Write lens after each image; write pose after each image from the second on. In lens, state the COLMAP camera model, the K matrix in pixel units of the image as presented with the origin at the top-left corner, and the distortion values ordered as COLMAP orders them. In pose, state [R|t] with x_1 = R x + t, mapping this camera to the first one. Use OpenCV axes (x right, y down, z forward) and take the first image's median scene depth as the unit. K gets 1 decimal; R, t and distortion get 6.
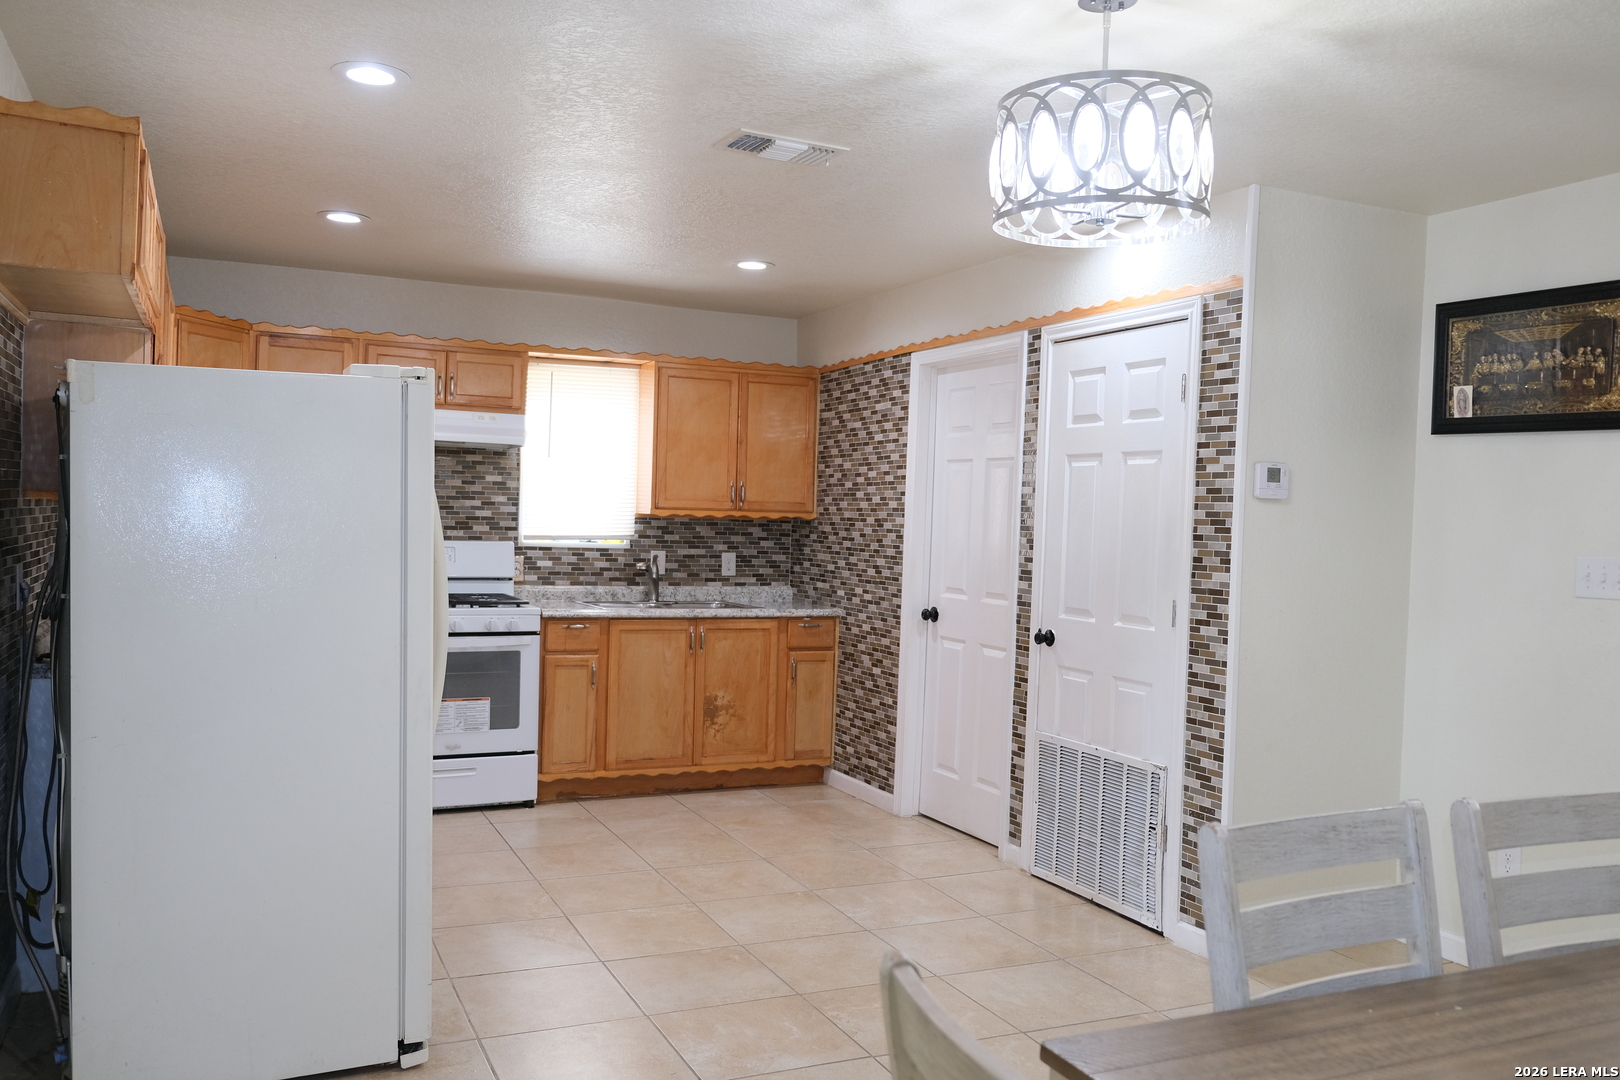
lens RADIAL K [[1261.9, 0, 795.3], [0, 1261.9, 538.6], [0, 0, 1]] dist [-0.043033, 0.094427]
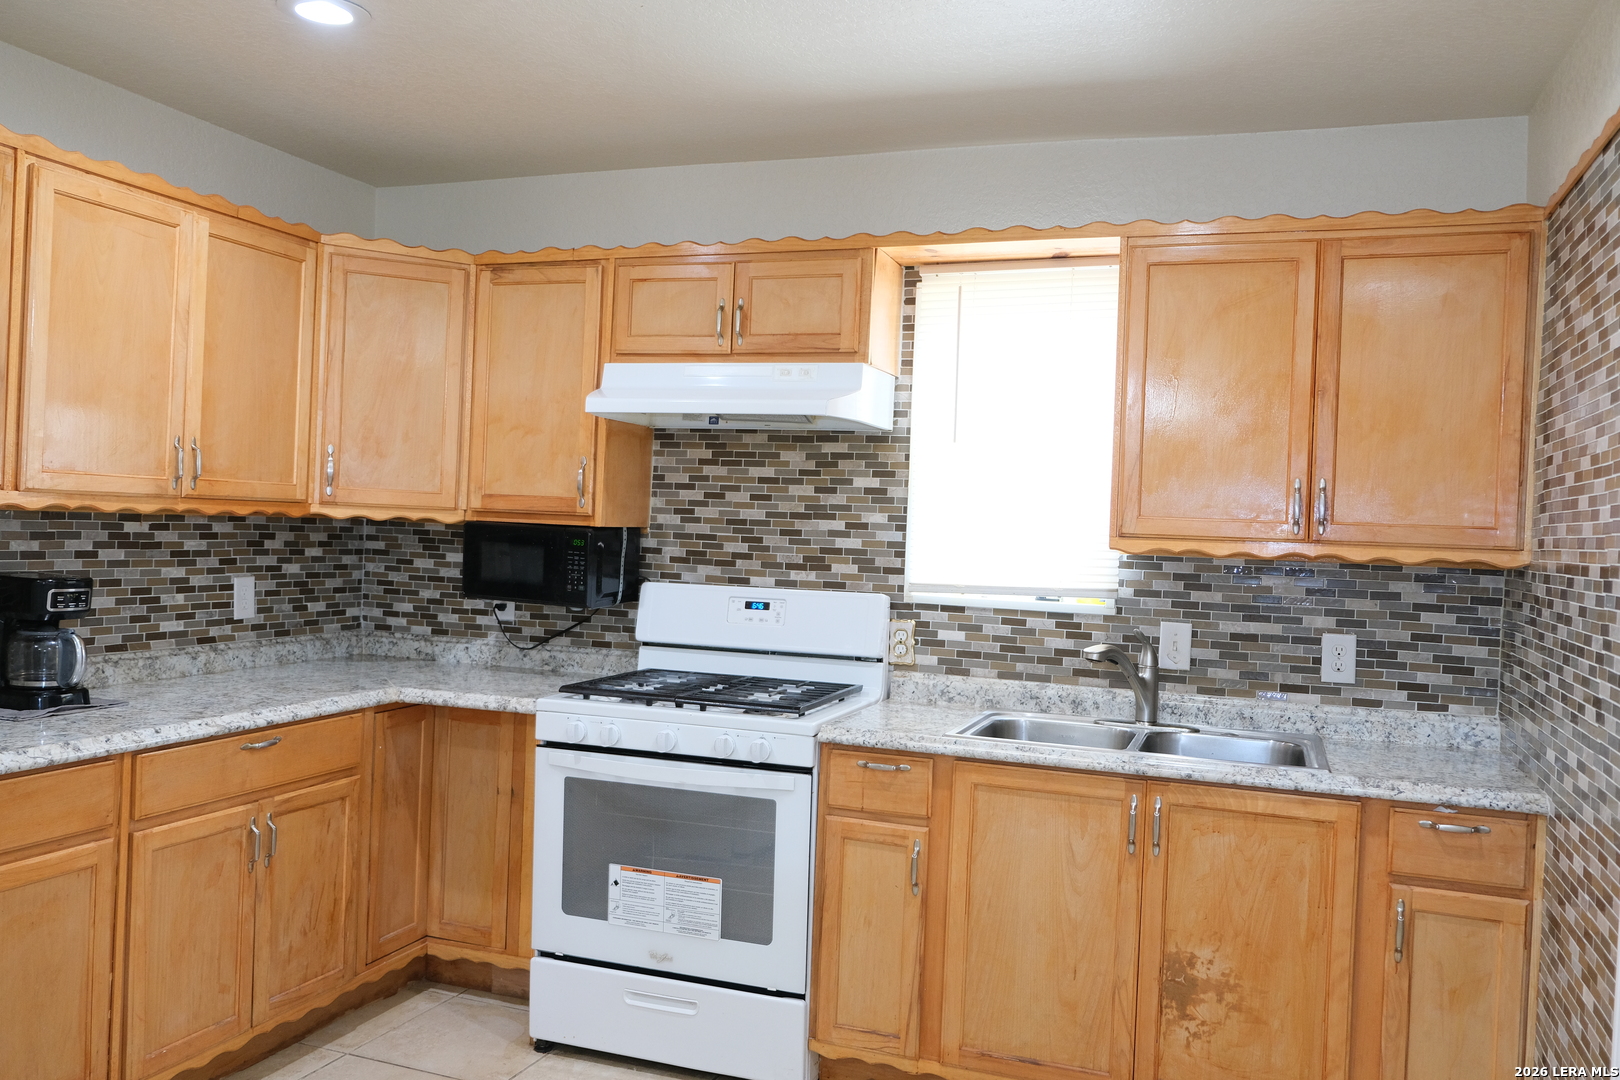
lens RADIAL K [[1281.2, 0, 803.5], [0, 1281.2, 542.7], [0, 0, 1]] dist [-0.024426, 0.048485]
pose [[0.711882, 0.009782, -0.702231, 0.150288], [-0.030662, 0.999382, -0.017162, -0.009256], [0.701629, 0.033749, 0.711743, 0.557248]]
